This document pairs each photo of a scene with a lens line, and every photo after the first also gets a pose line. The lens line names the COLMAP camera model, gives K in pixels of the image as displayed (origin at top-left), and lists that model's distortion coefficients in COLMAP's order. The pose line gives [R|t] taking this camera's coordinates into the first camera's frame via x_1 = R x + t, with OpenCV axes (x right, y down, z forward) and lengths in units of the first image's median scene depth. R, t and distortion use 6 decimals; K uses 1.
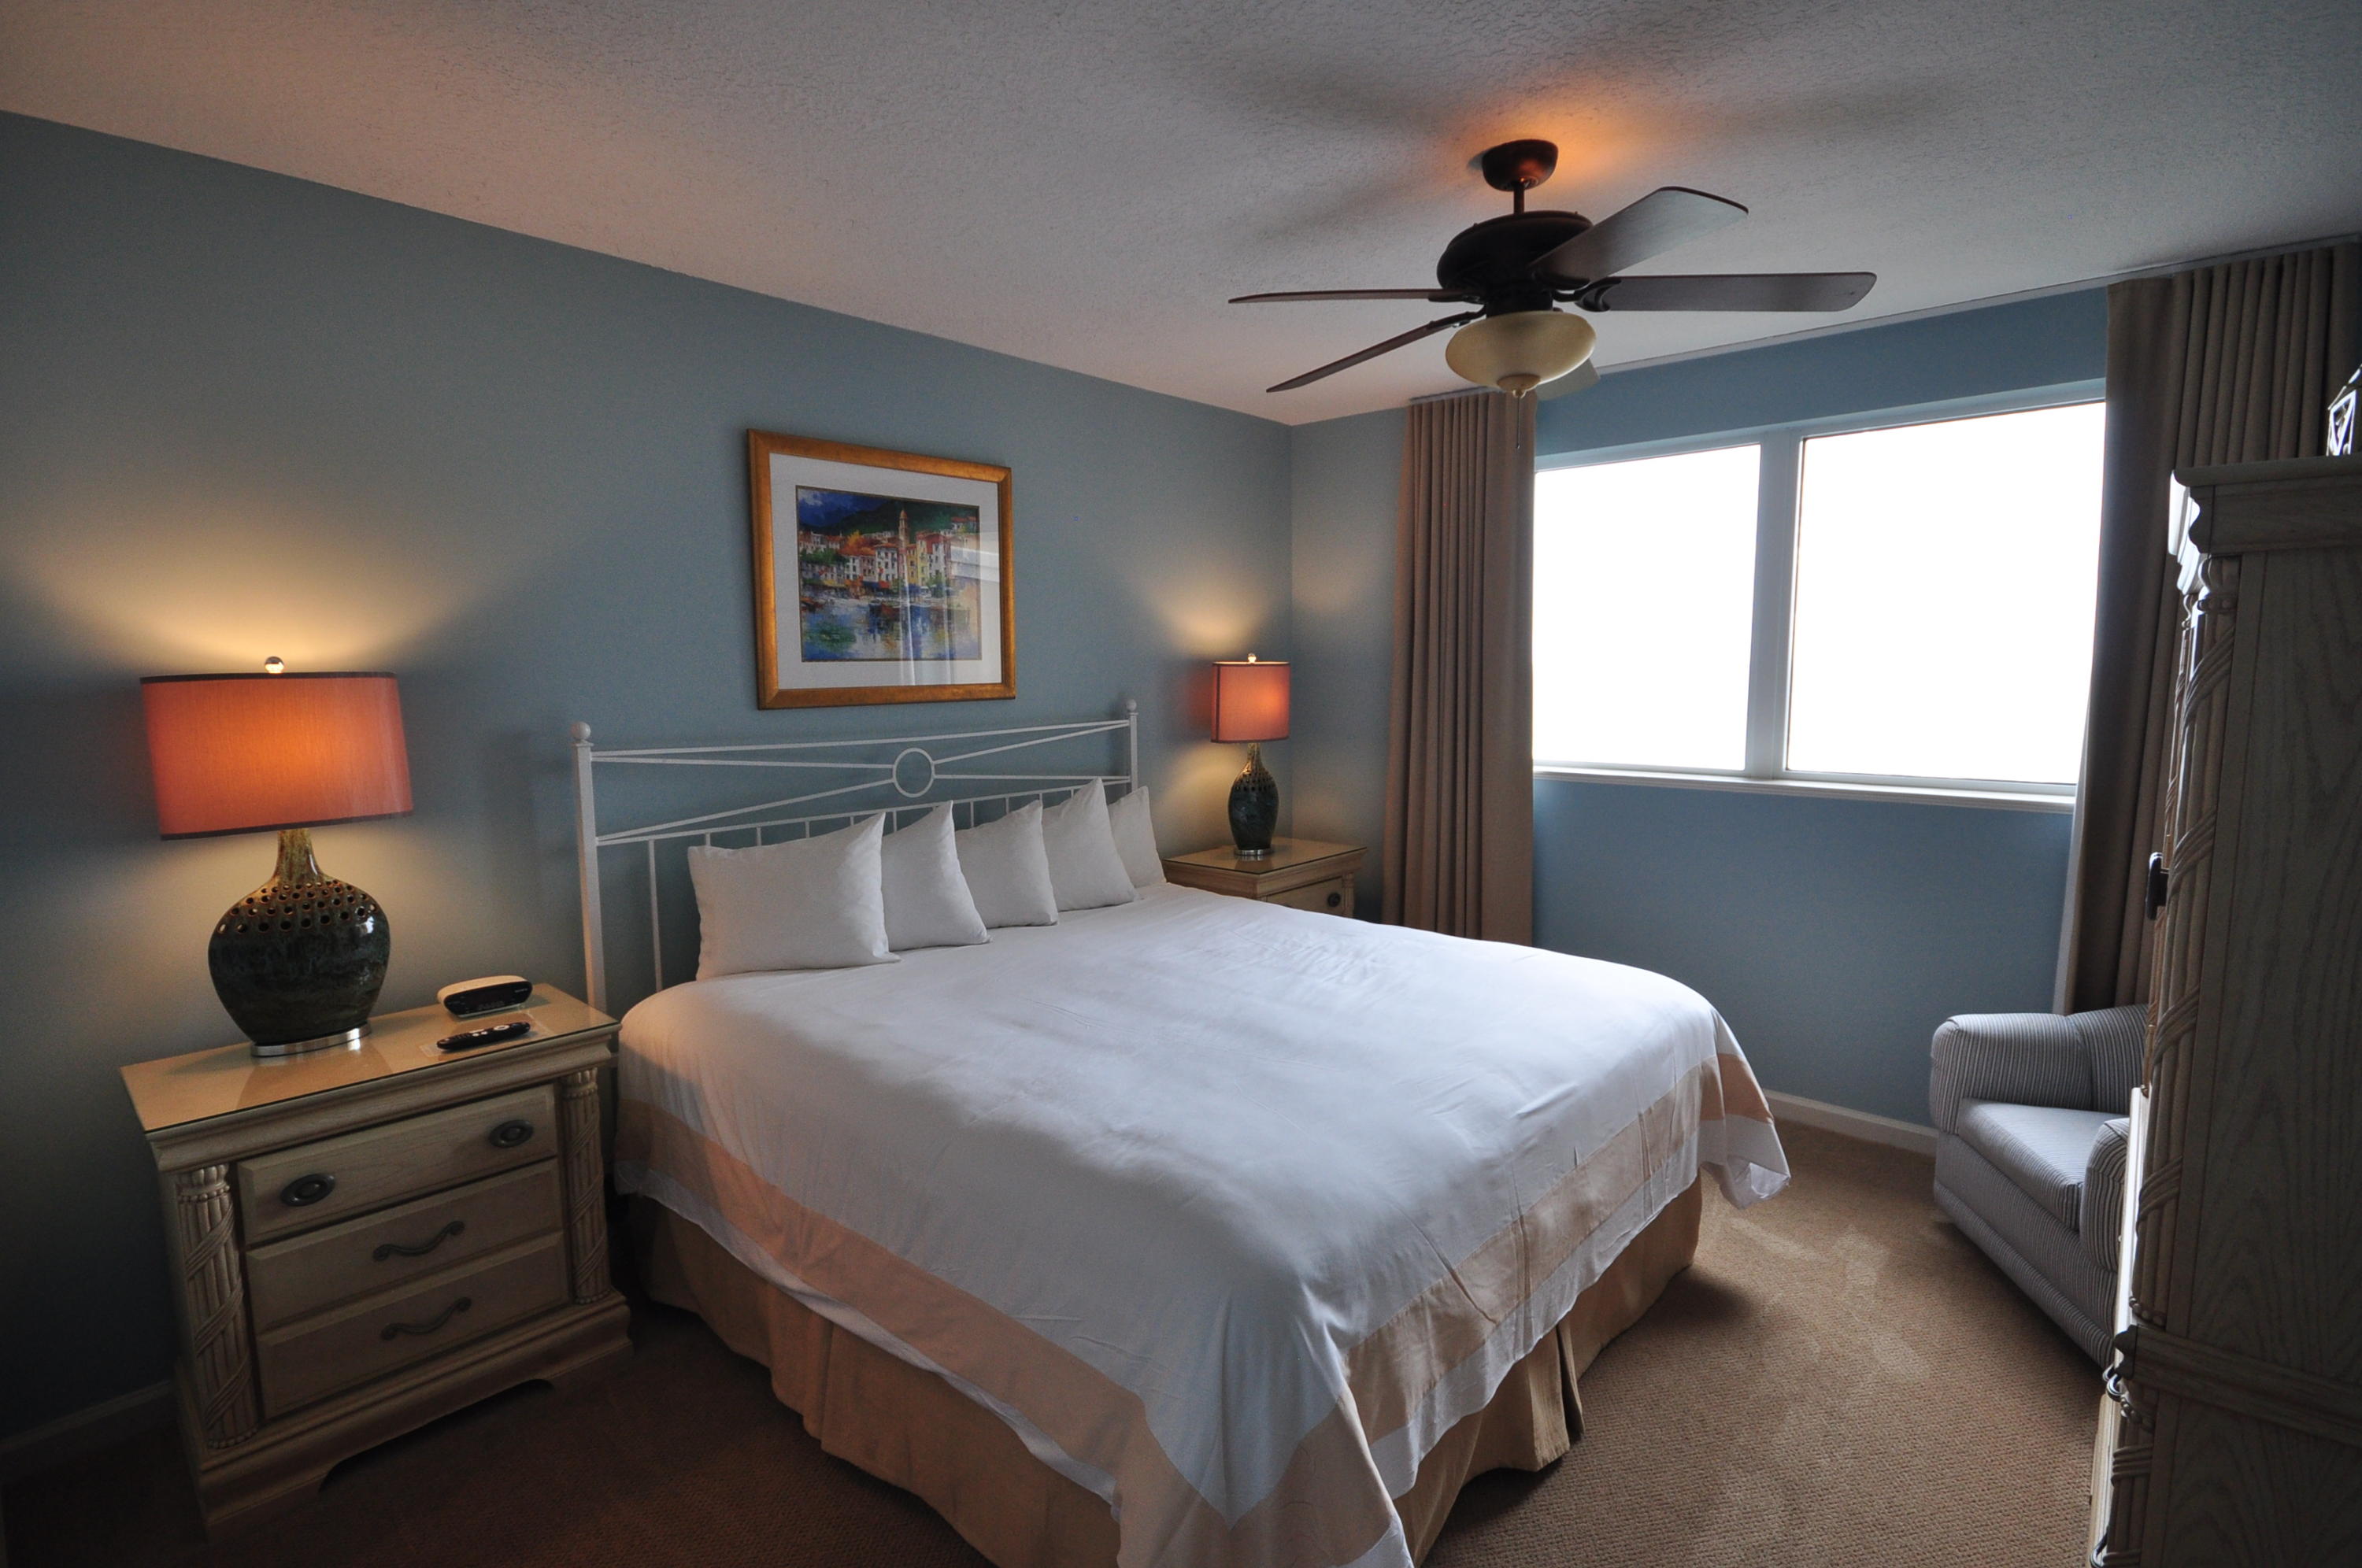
lens RADIAL K [[1090.7, 0, 1181.0], [0, 1090.7, 784.0], [0, 0, 1]] dist [0.024562, -0.000025]
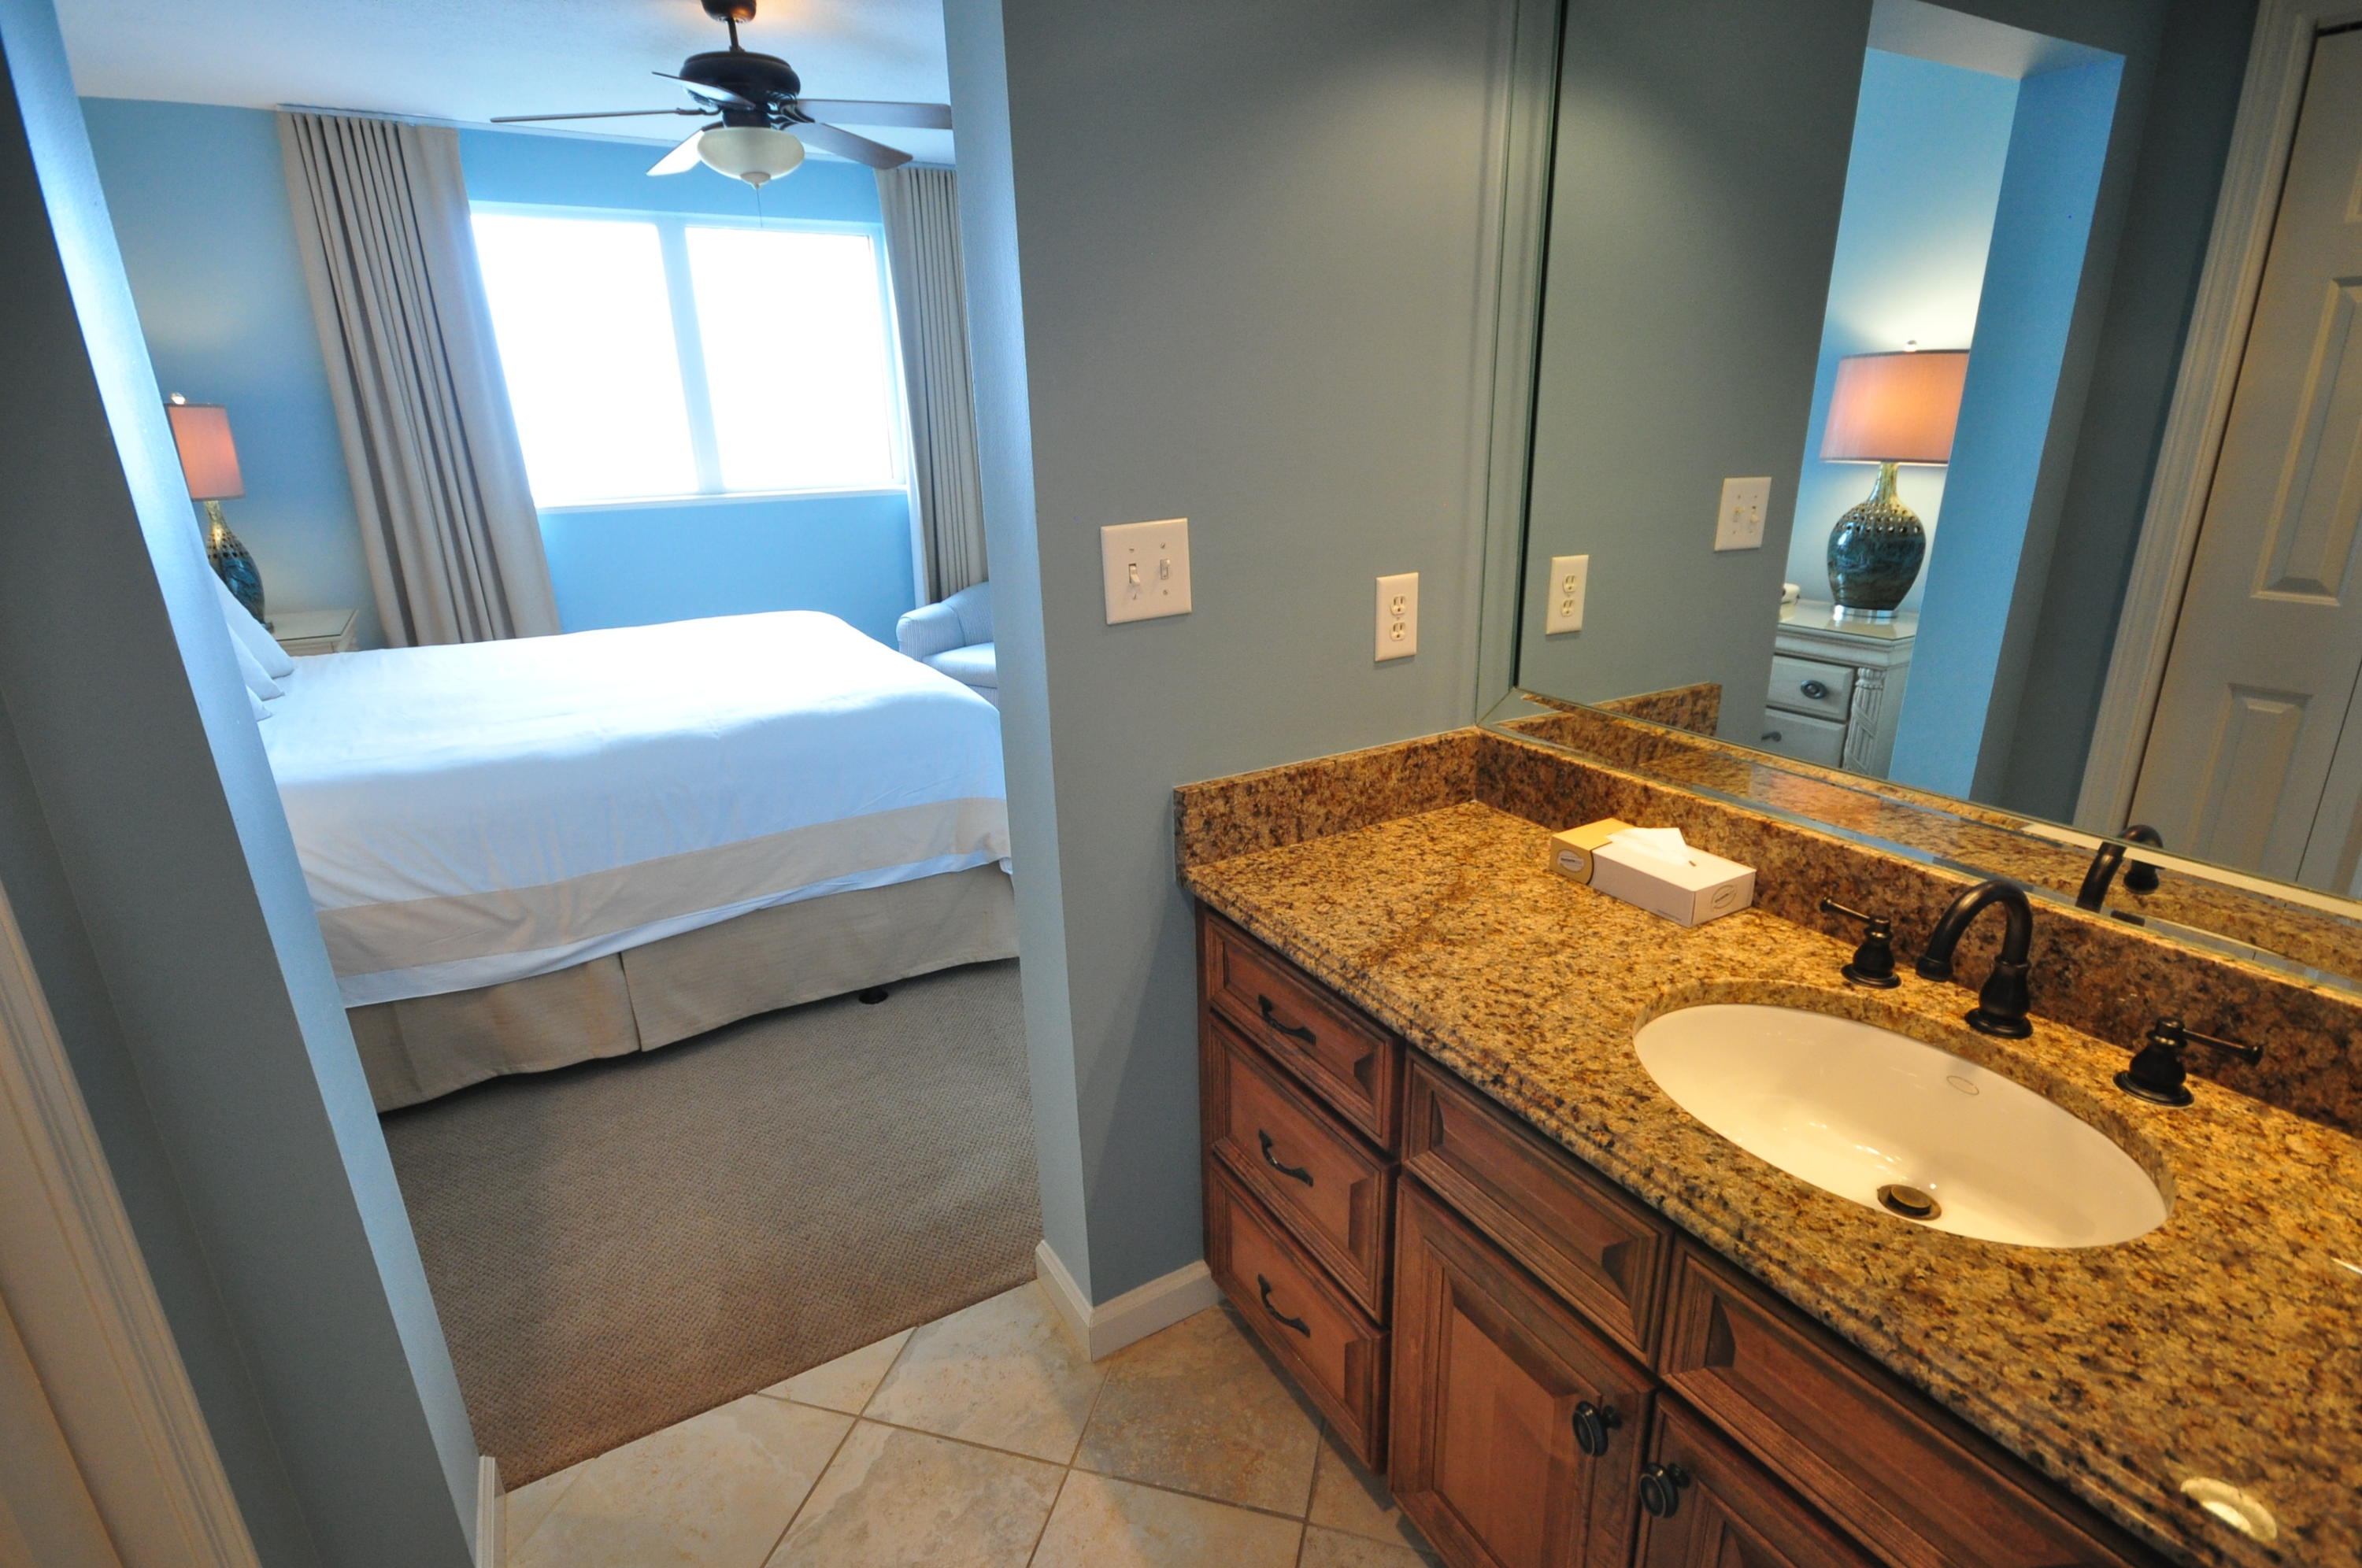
lens RADIAL K [[1136.1, 0, 1181.0], [0, 1136.1, 784.0], [0, 0, 1]] dist [0.011599, -0.000969]
pose [[0.316110, -0.294277, 0.901929, -0.806444], [0.141305, 0.954677, 0.261963, 0.057867], [-0.938140, 0.044639, 0.343366, 0.010101]]
